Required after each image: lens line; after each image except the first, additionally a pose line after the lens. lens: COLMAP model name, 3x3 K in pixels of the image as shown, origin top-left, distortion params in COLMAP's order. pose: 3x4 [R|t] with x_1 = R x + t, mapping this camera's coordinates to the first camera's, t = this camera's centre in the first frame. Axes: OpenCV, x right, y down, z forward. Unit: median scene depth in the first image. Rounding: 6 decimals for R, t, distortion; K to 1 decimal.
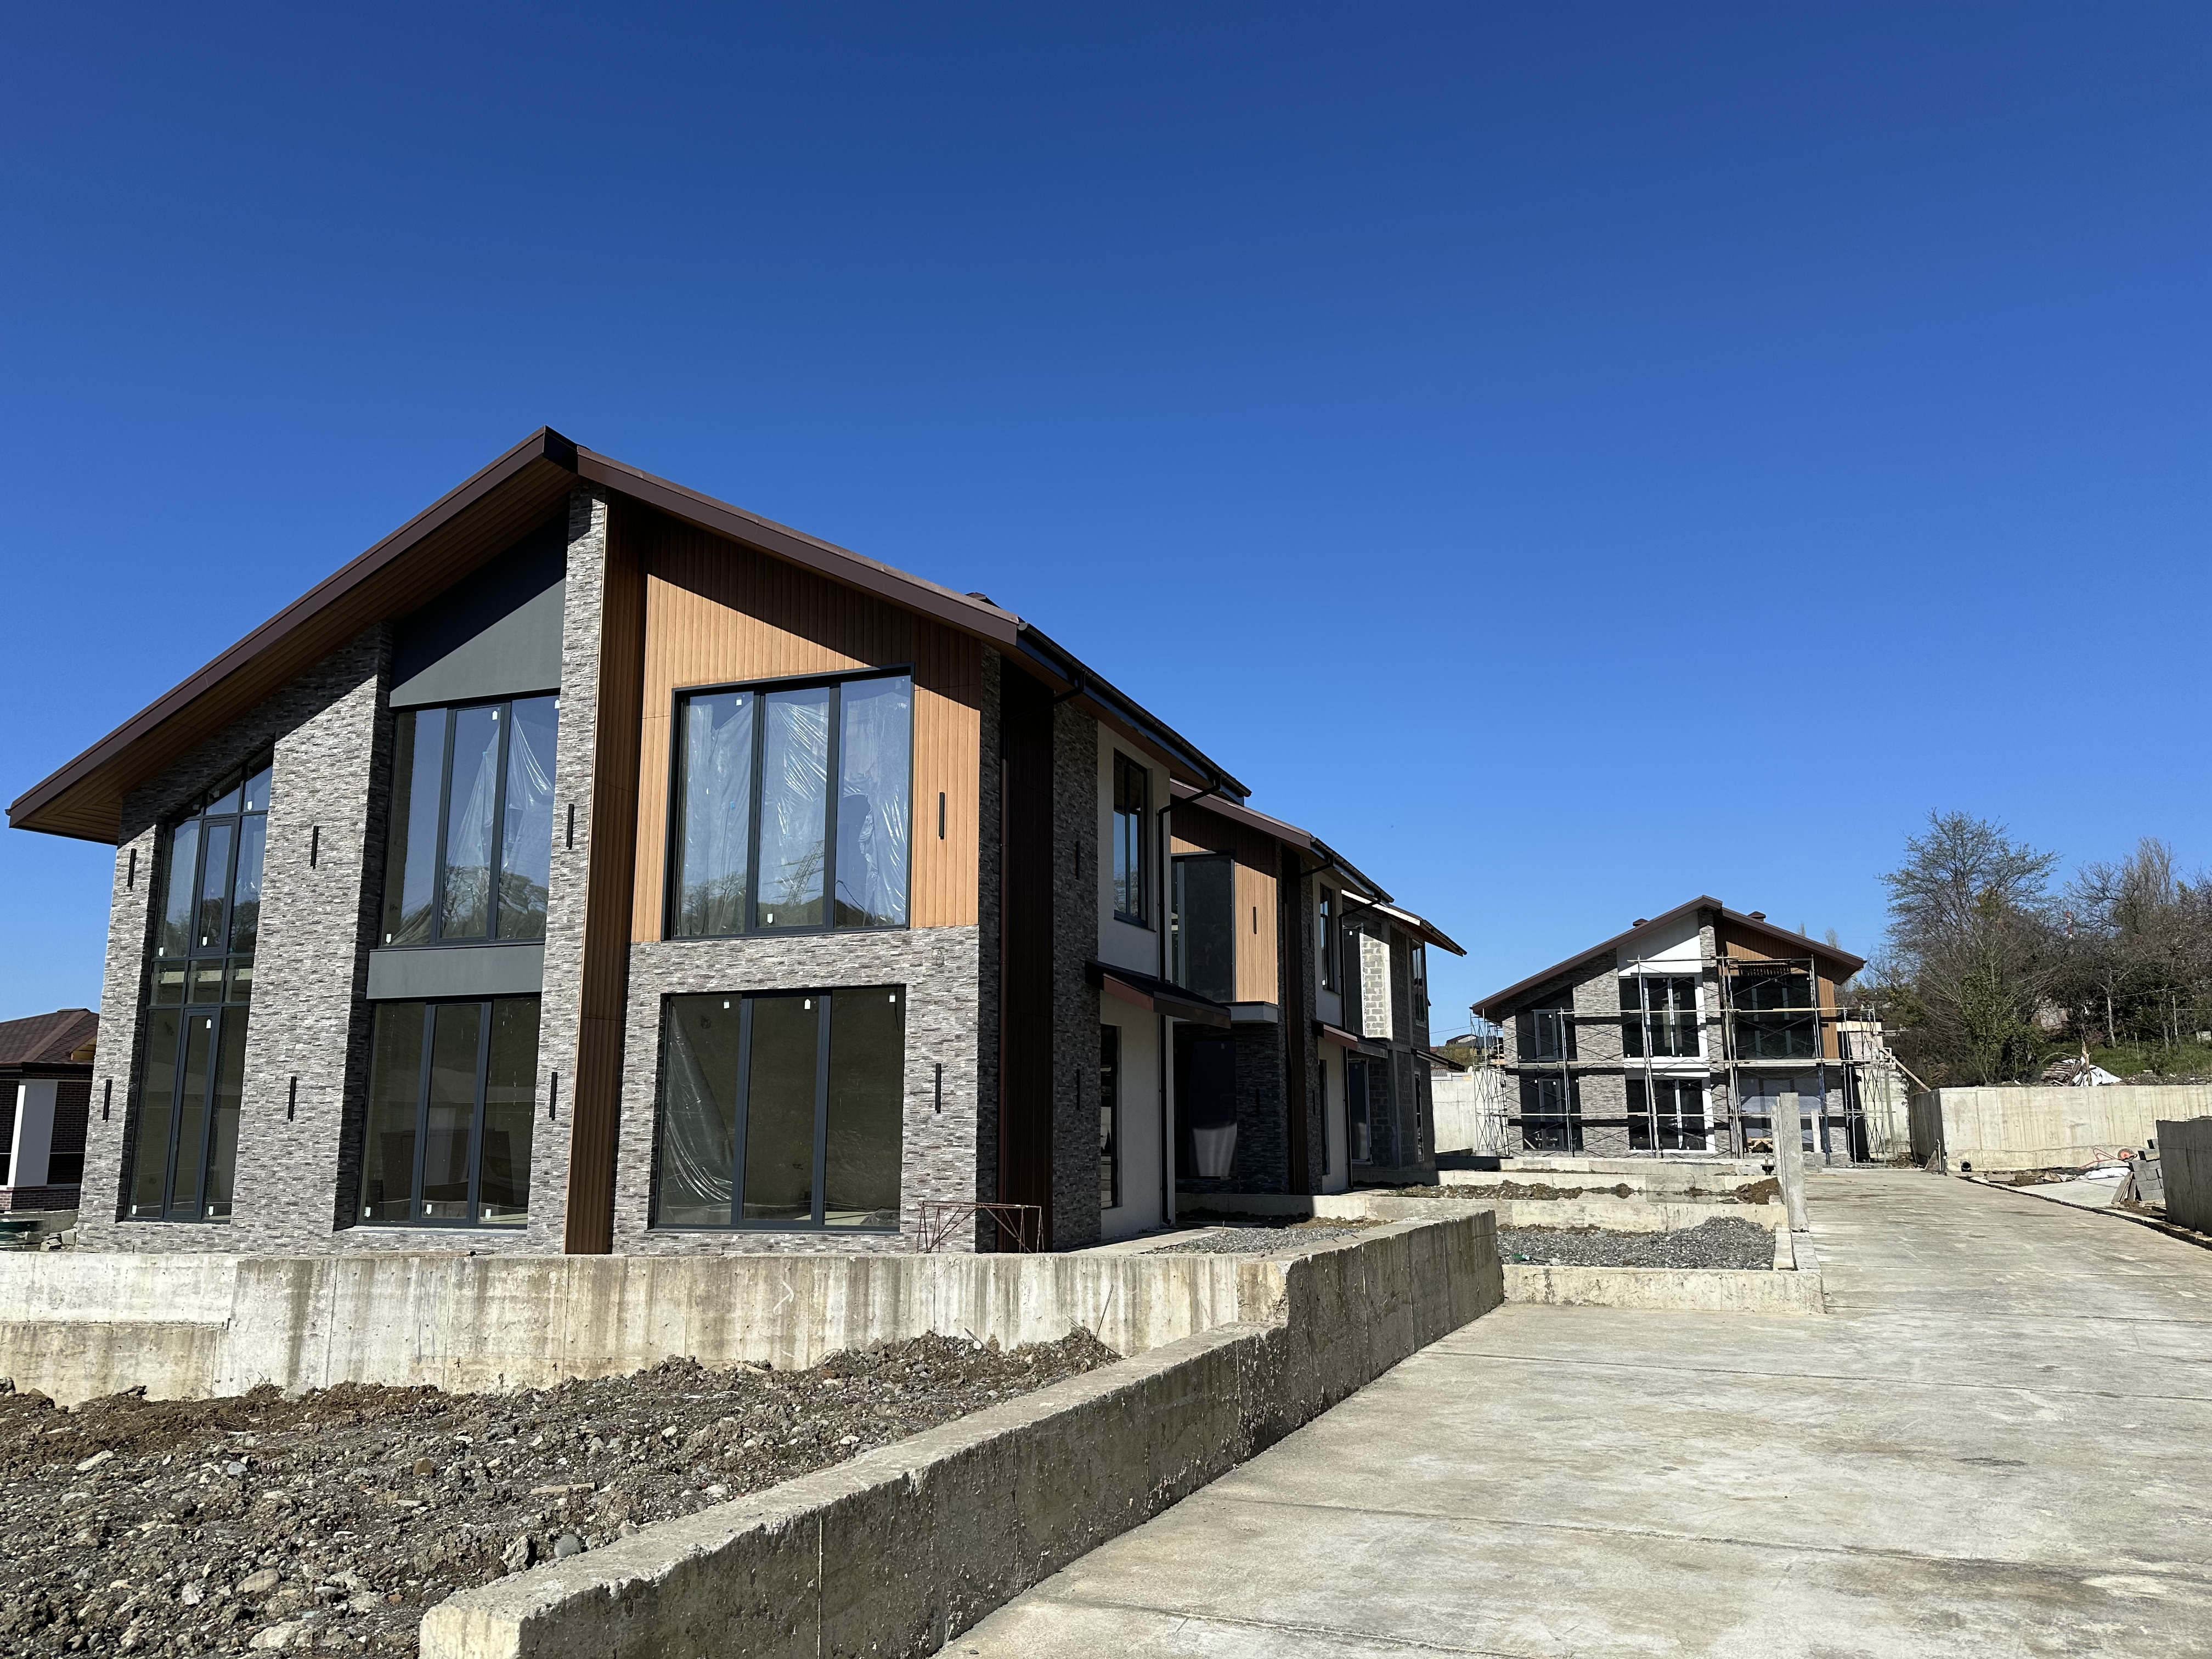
lens RADIAL K [[1520.2, 0, 1105.3], [0, 1520.2, 841.9], [0, 0, 1]] dist [0.134662, -0.231921]
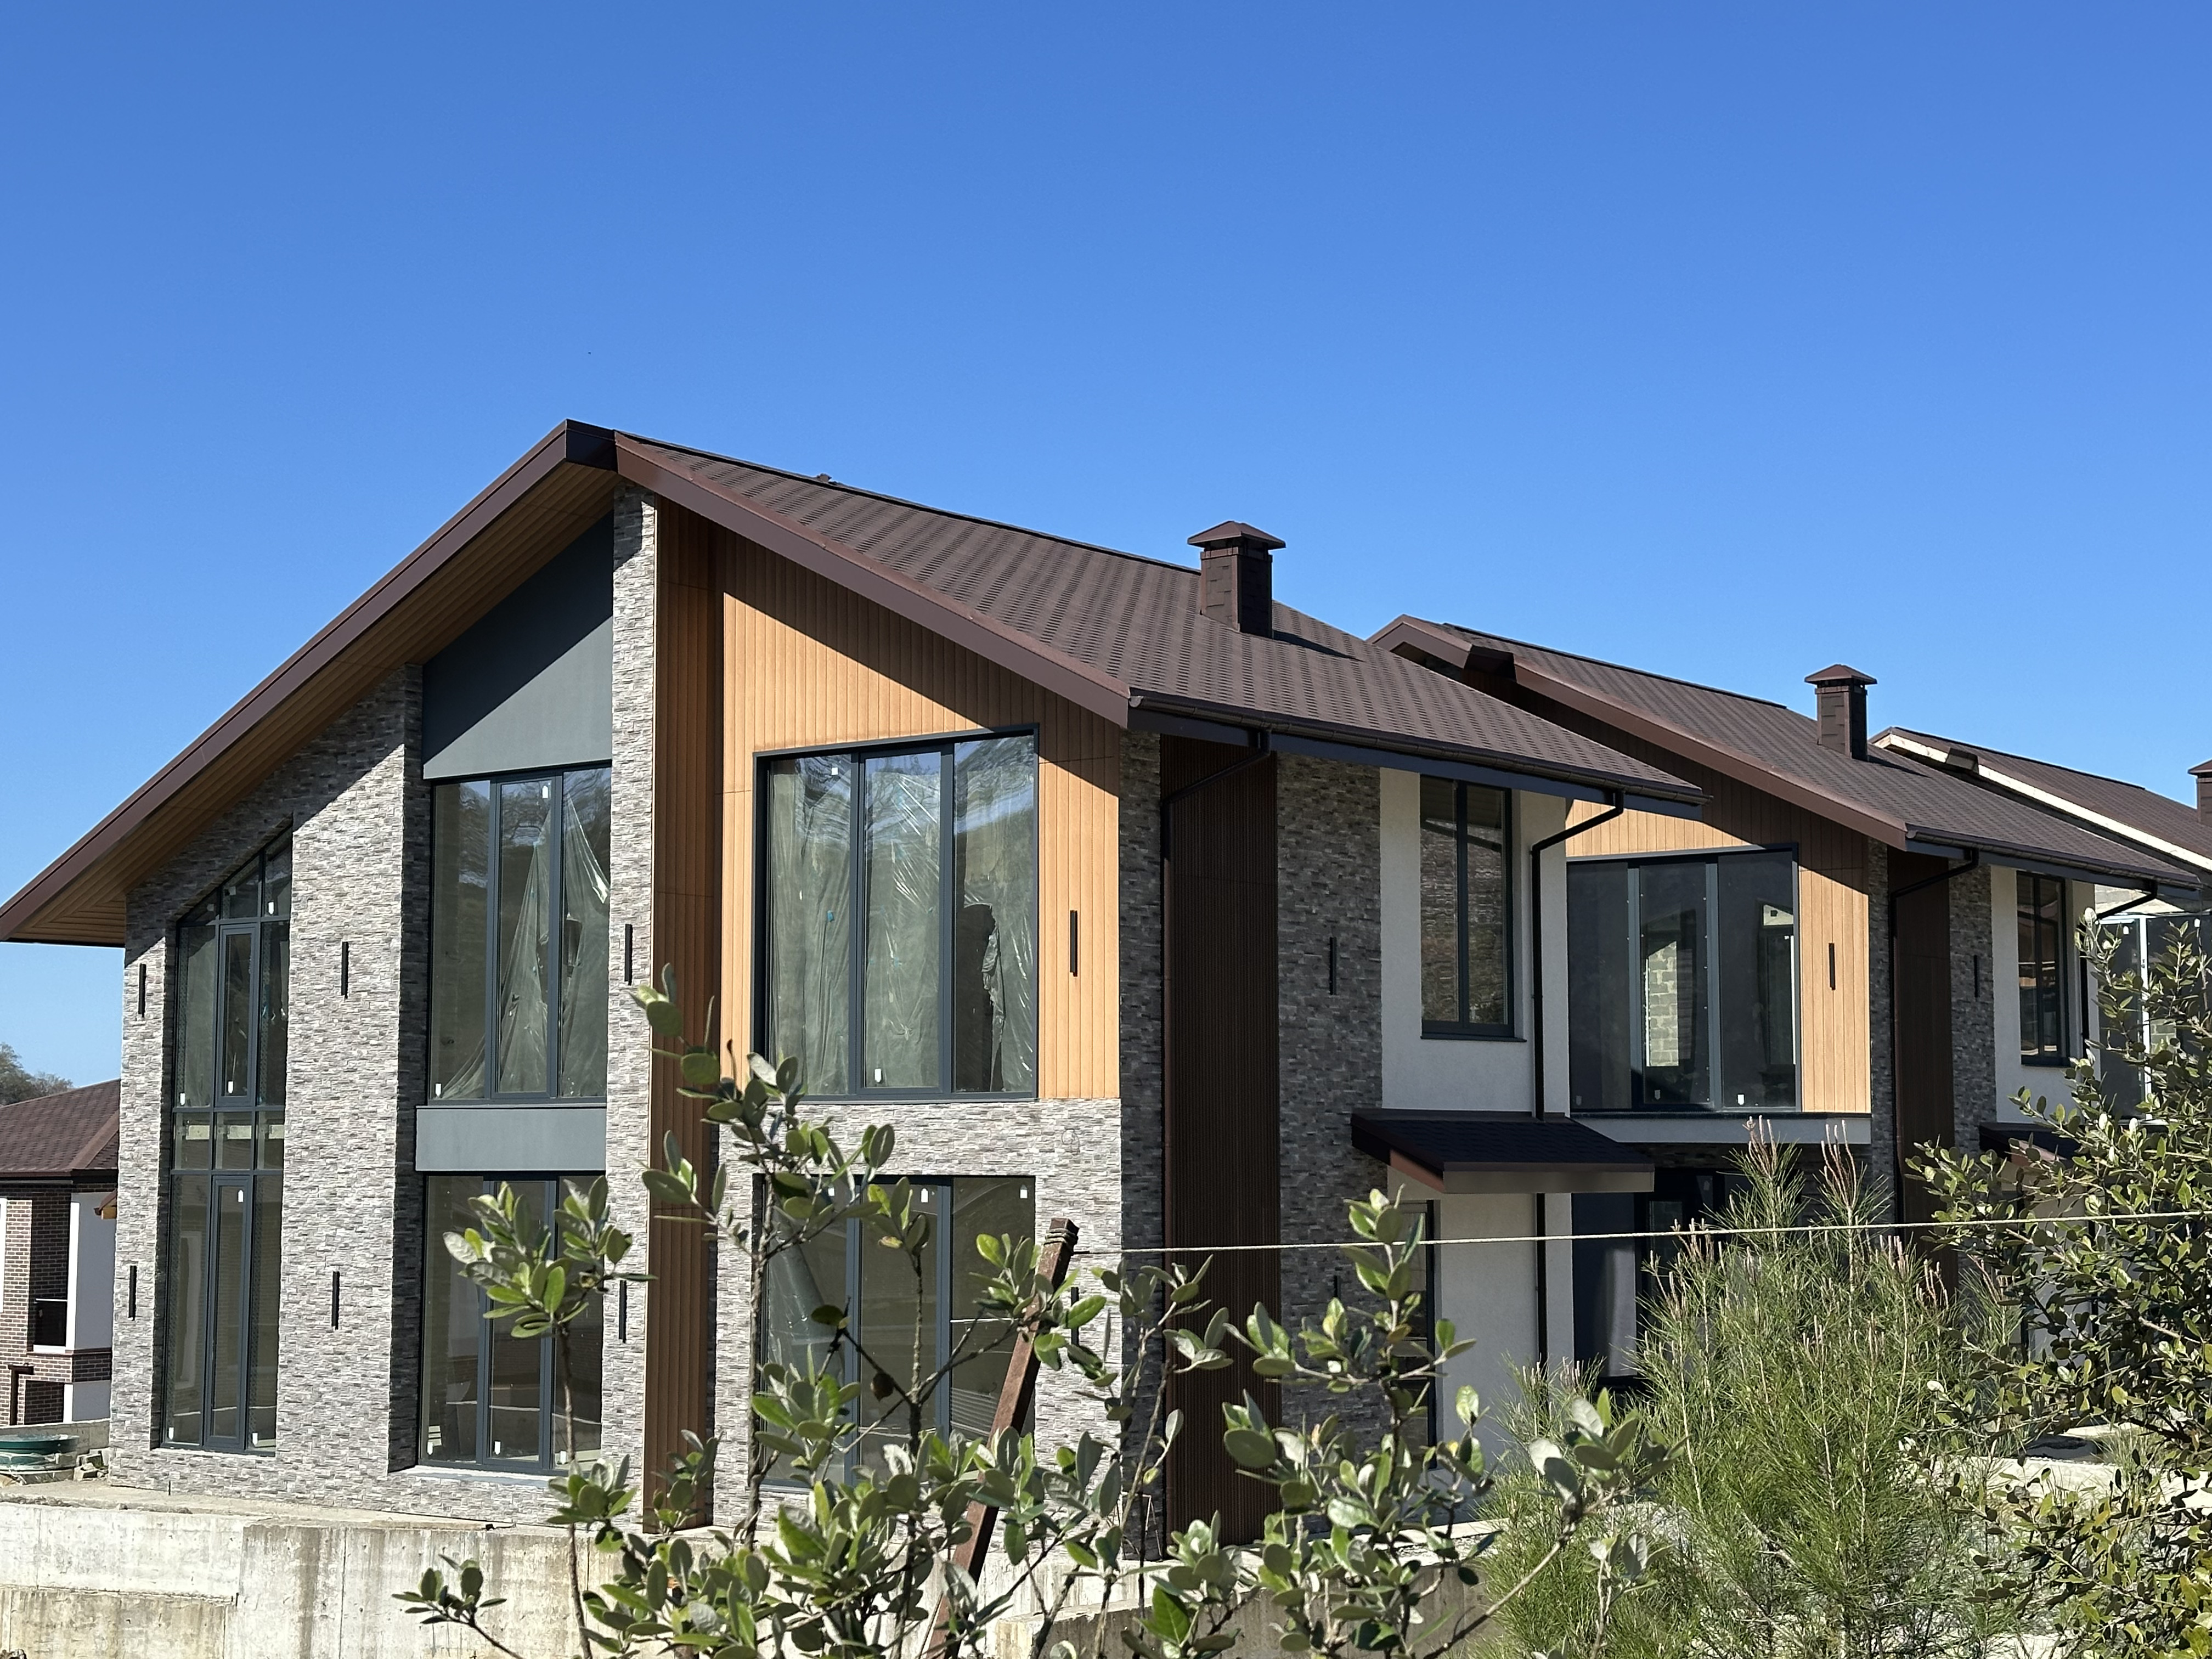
lens RADIAL K [[3198.2, 0, 1098.5], [0, 3198.2, 858.1], [0, 0, 1]] dist [0.161746, -0.158685]
pose [[0.950046, -0.024357, -0.311159, 0.350092], [0.051608, 0.995486, 0.079646, -0.165335], [0.307814, -0.091726, 0.947015, -0.397609]]
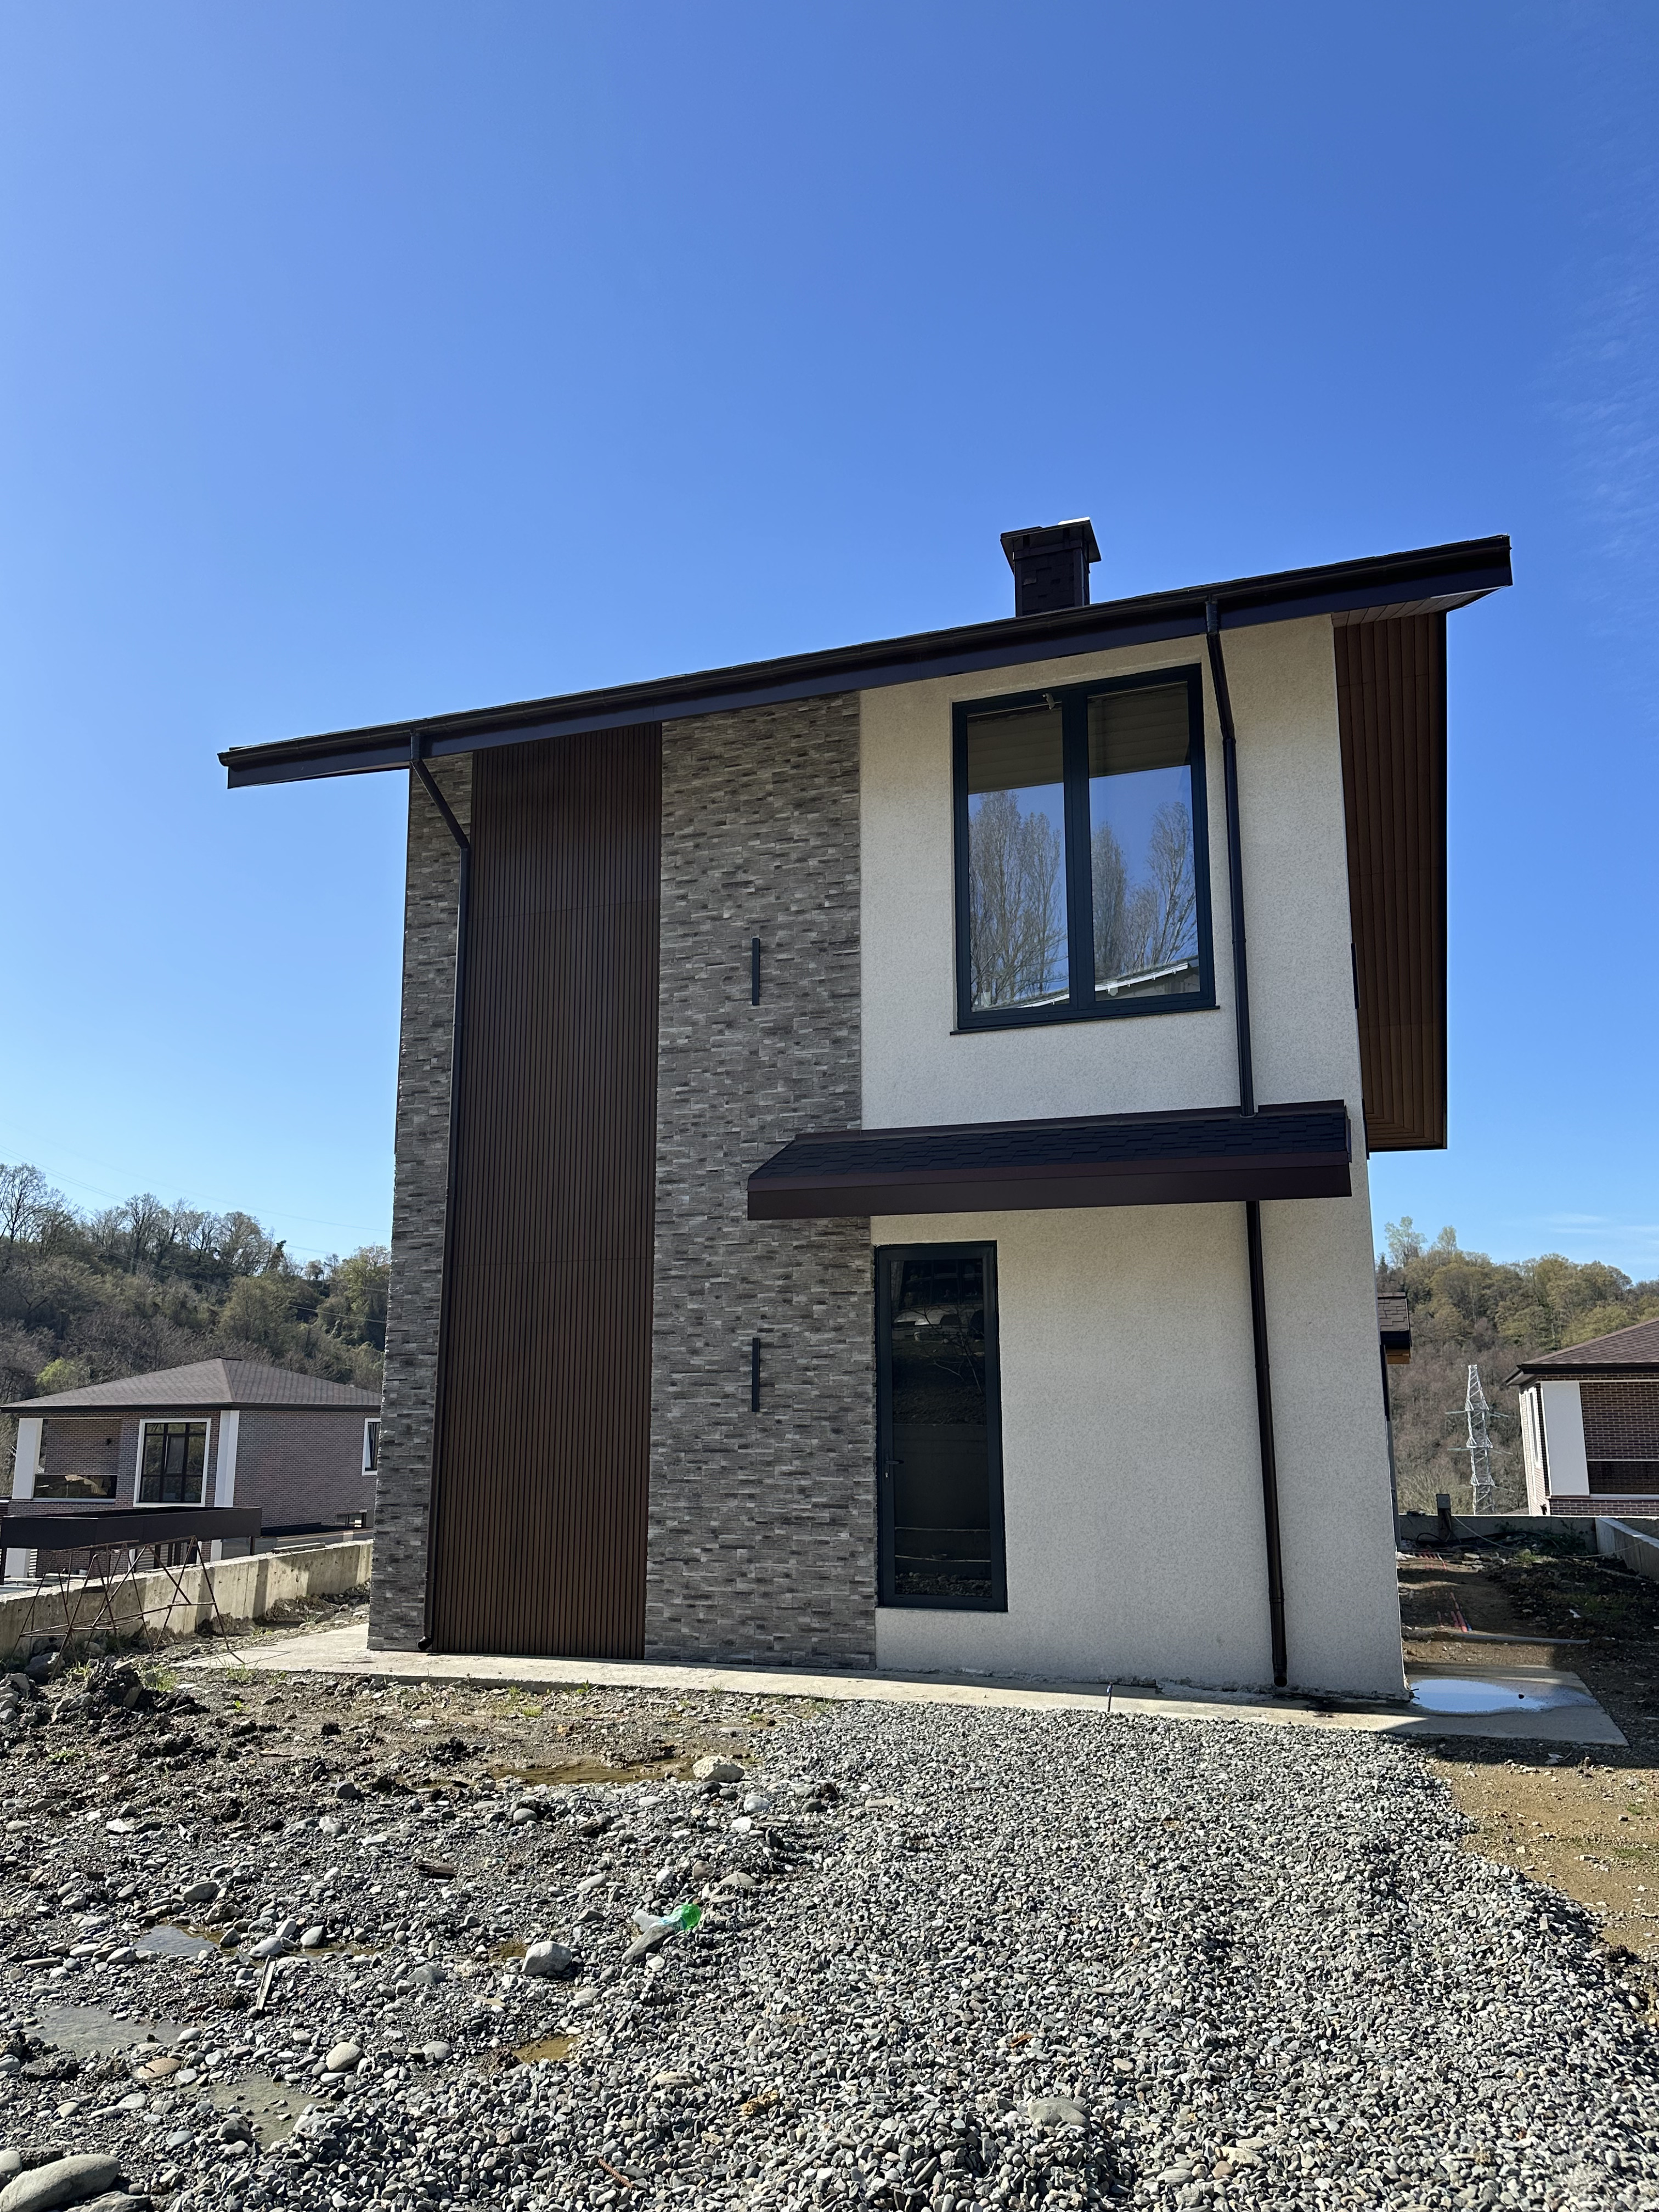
lens RADIAL K [[1585.2, 0, 829.5], [0, 1585.2, 1106.0], [0, 0, 1]] dist [0.137724, -0.000088]
pose [[0.019214, -0.187390, -0.982098, 0.598359], [0.181340, 0.966640, -0.180893, 0.185885], [0.983233, -0.174618, 0.052555, 1.060793]]
